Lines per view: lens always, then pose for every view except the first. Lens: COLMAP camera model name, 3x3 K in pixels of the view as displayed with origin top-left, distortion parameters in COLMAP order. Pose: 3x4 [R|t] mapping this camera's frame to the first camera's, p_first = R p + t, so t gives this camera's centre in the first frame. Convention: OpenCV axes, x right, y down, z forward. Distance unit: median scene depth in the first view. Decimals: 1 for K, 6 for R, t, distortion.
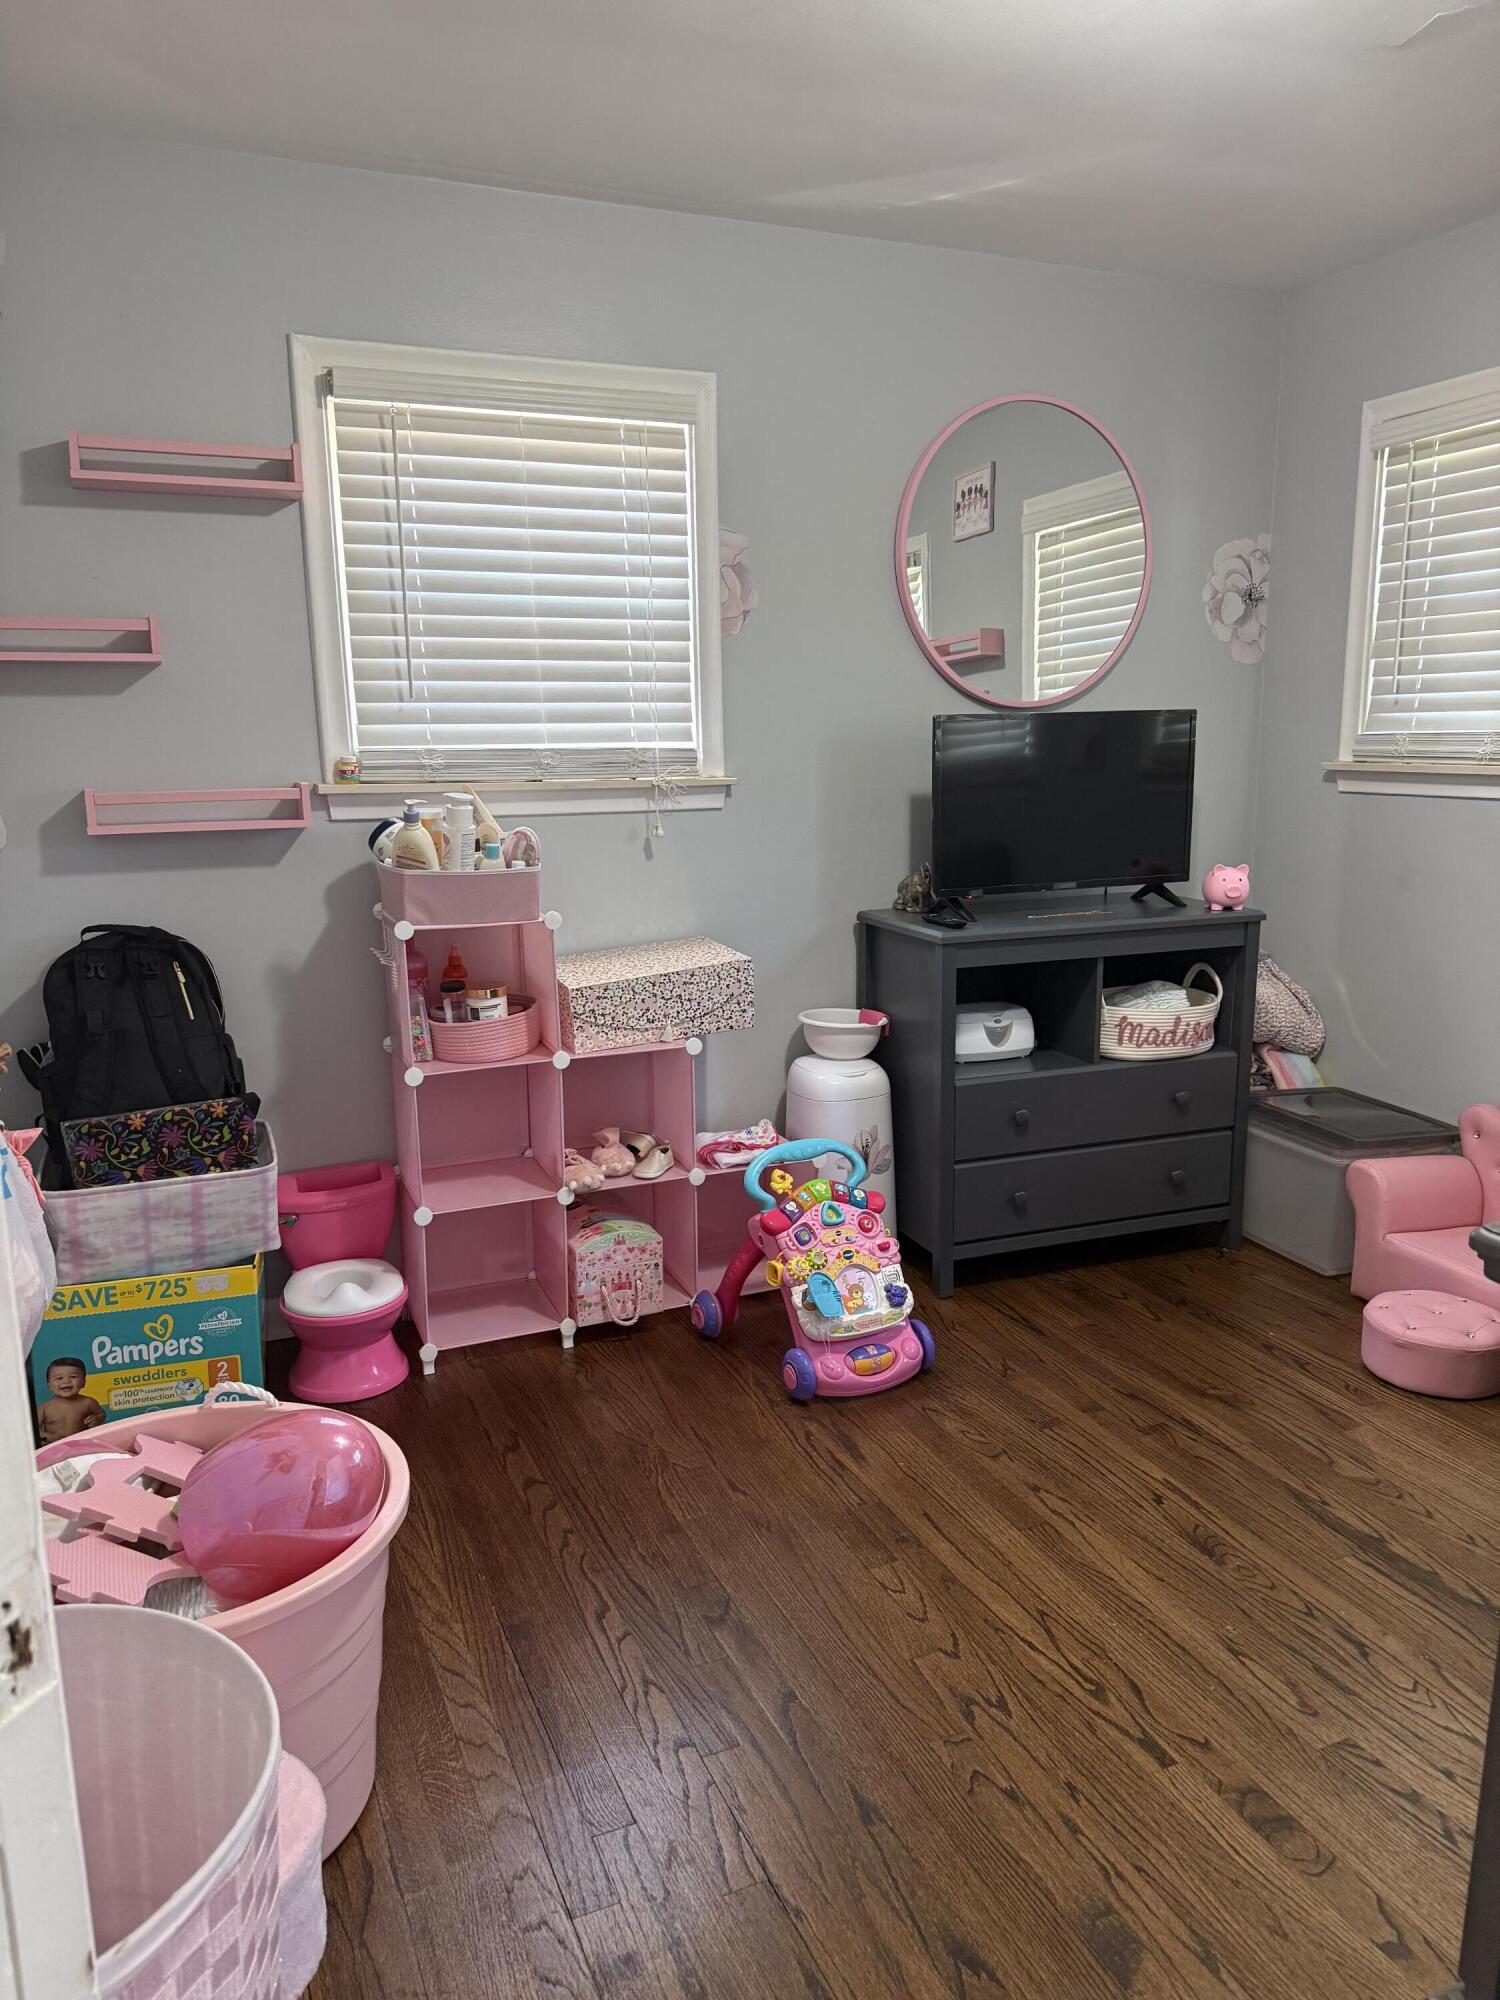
lens RADIAL K [[1404.1, 0, 750.0], [0, 1404.1, 1000.0], [0, 0, 1]] dist [0.187261, -0.449574]
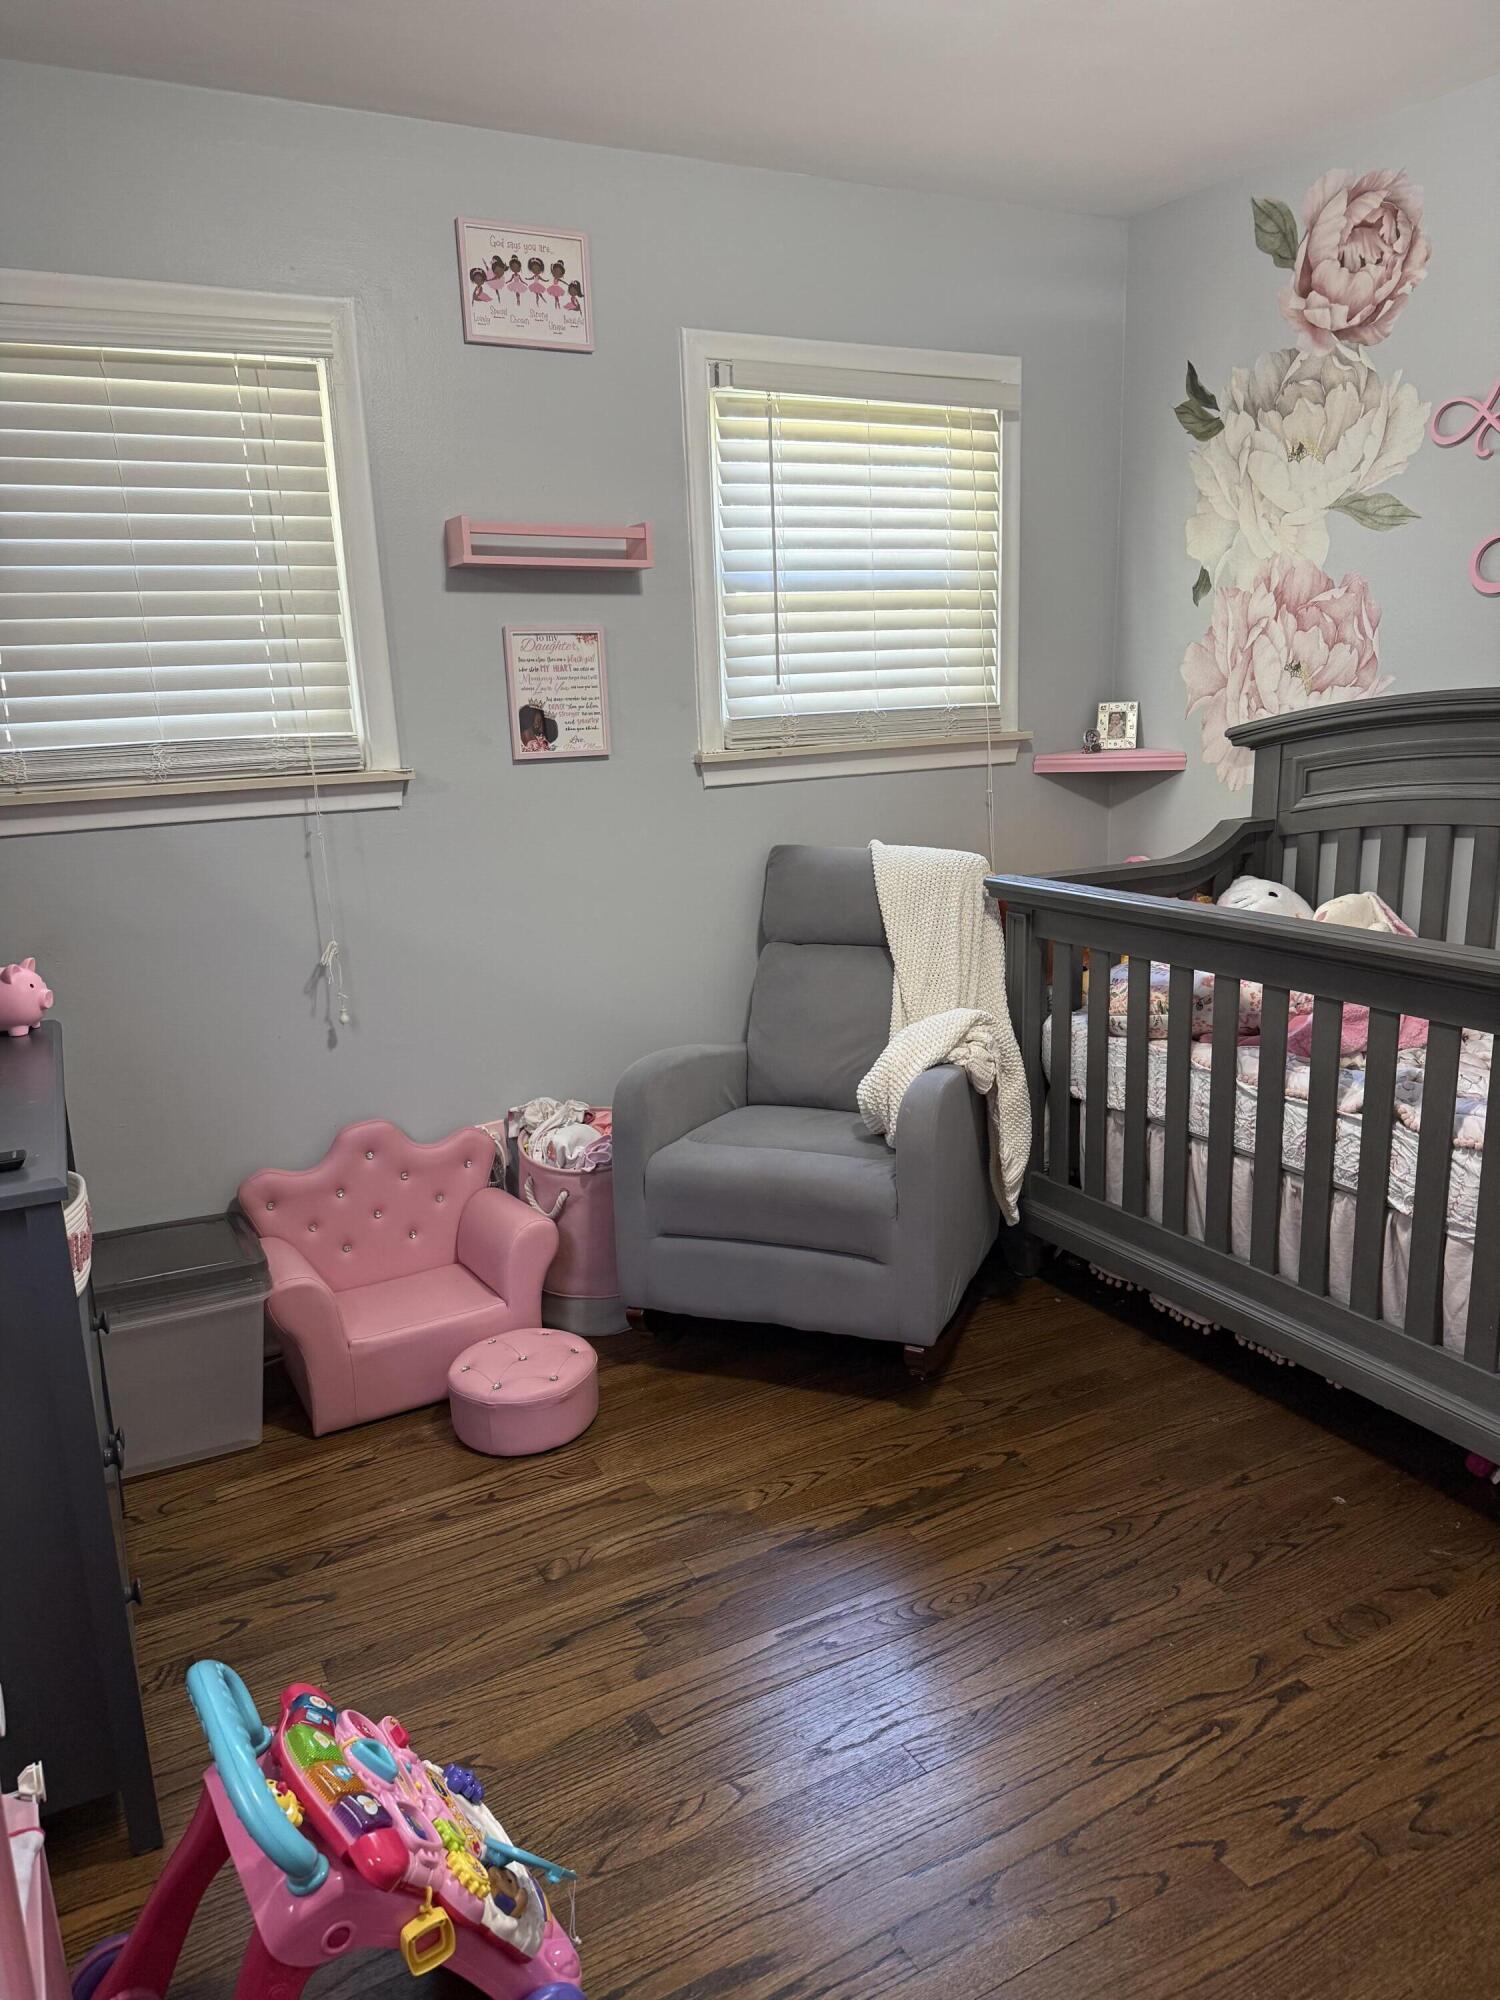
lens RADIAL K [[1330.7, 0, 804.5], [0, 1330.7, 1011.4], [0, 0, 1]] dist [-0.033020, 0.000435]
pose [[-0.091470, -0.208408, 0.973755, -0.435763], [0.224447, 0.948378, 0.224060, -0.197342], [-0.970184, 0.239051, -0.039971, 1.093169]]
